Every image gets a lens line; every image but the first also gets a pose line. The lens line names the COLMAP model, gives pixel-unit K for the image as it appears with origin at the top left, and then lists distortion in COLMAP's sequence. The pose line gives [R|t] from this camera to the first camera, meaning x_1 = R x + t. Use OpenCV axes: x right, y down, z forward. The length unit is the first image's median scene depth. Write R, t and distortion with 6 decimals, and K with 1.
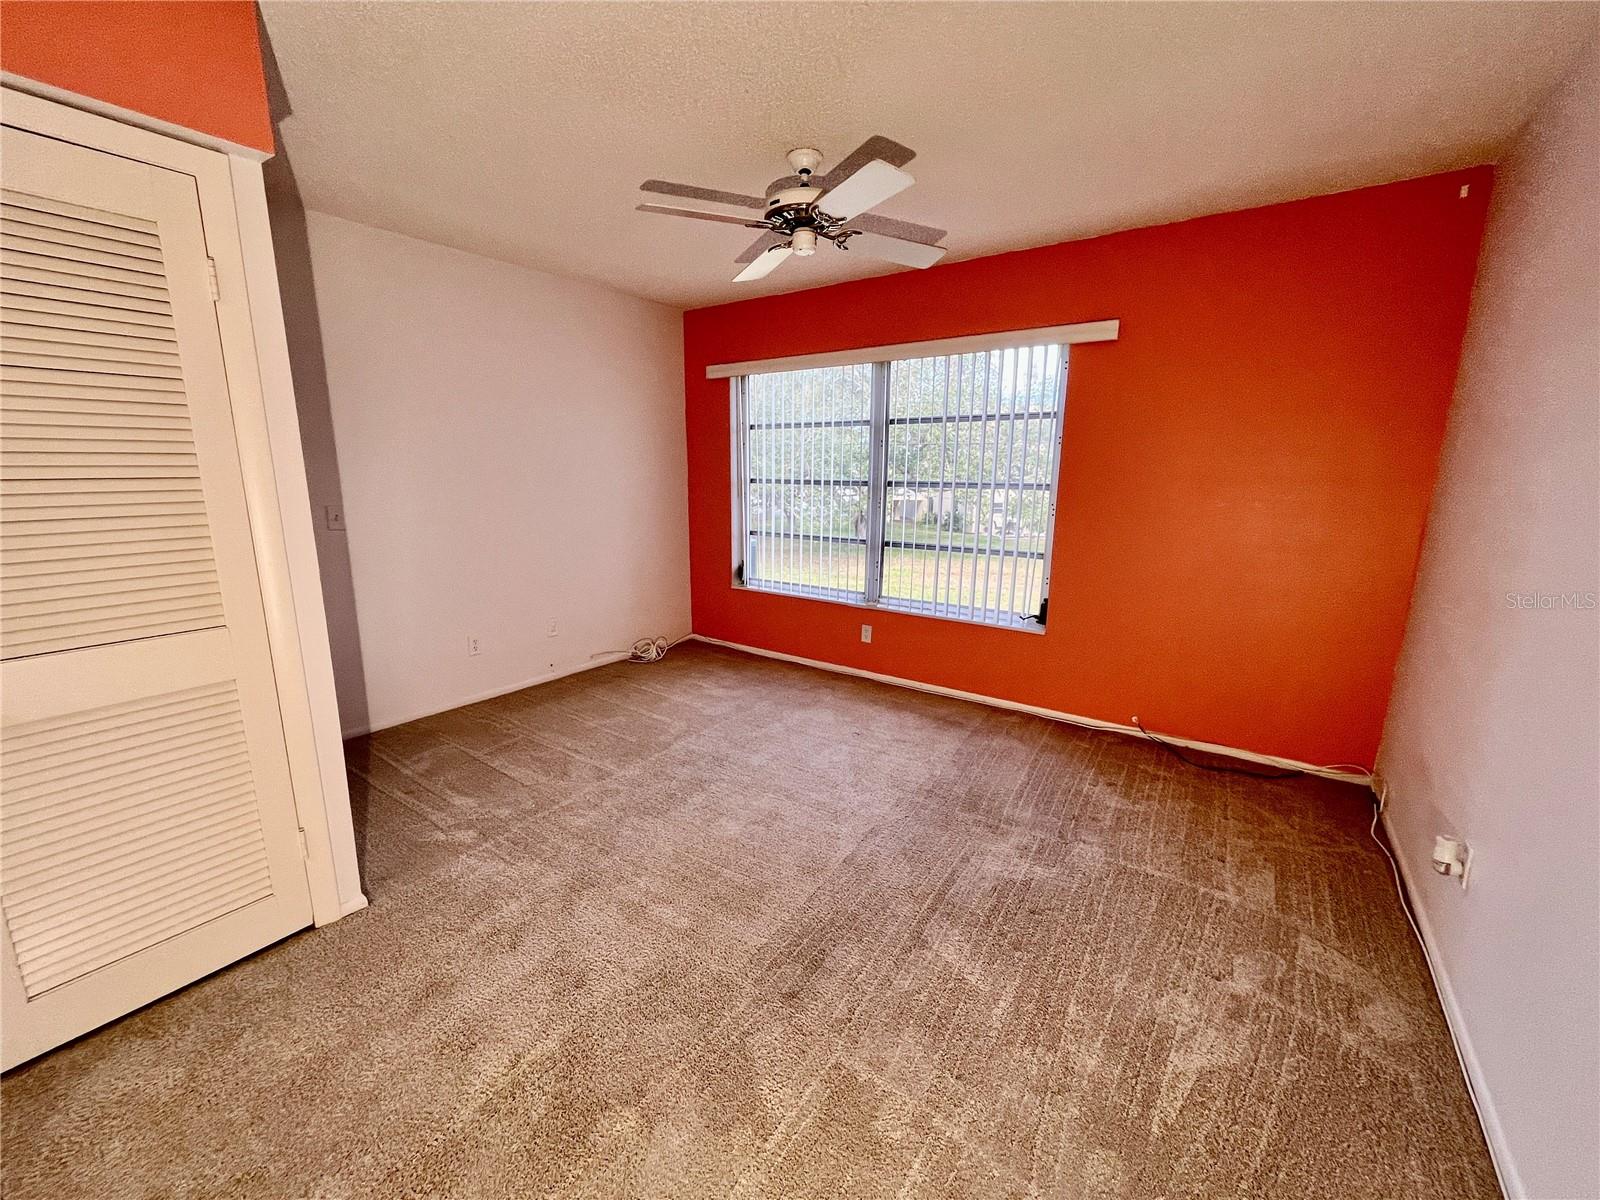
lens RADIAL K [[644.1, 0, 797.0], [0, 644.1, 597.6], [0, 0, 1]] dist [-0.001943, -0.000718]
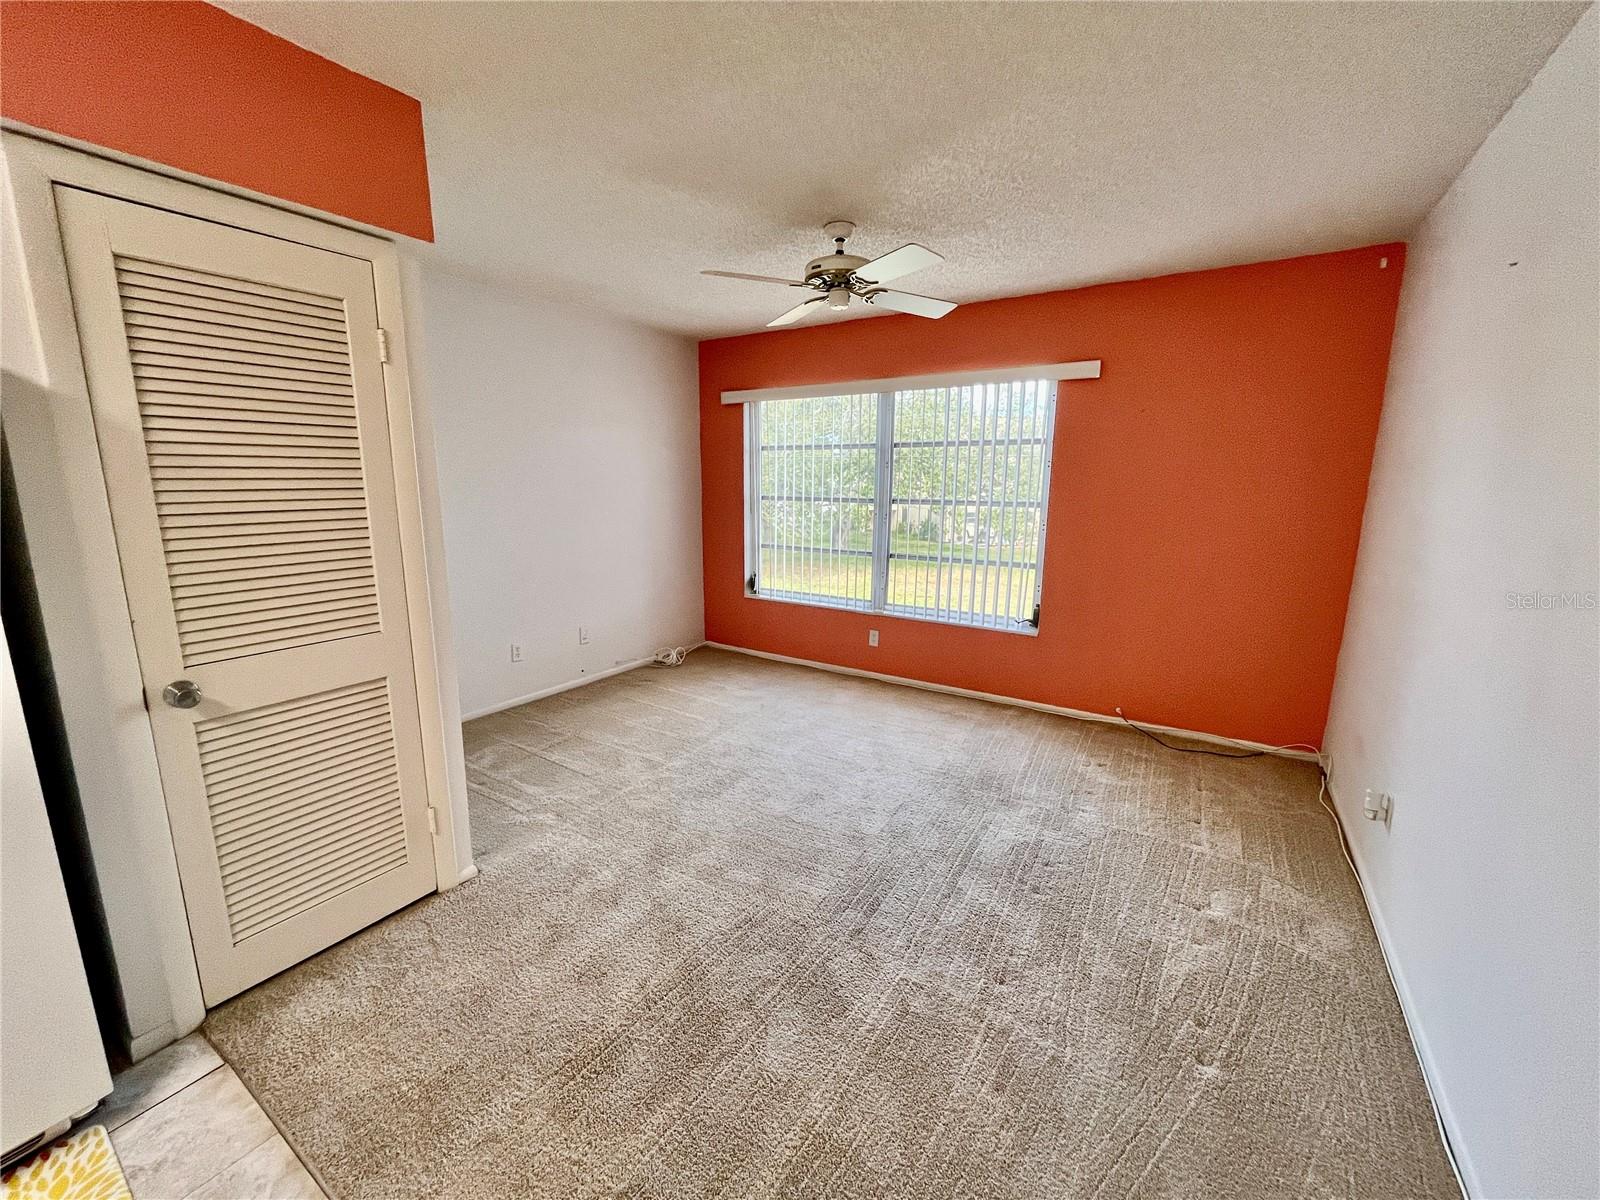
lens RADIAL K [[644.1, 0, 797.0], [0, 644.1, 597.6], [0, 0, 1]] dist [-0.001943, -0.000718]
pose [[0.999101, -0.007846, 0.041672, -0.089319], [0.008447, 0.999862, -0.014281, 0.002611], [-0.041554, 0.014620, 0.999029, -0.115726]]
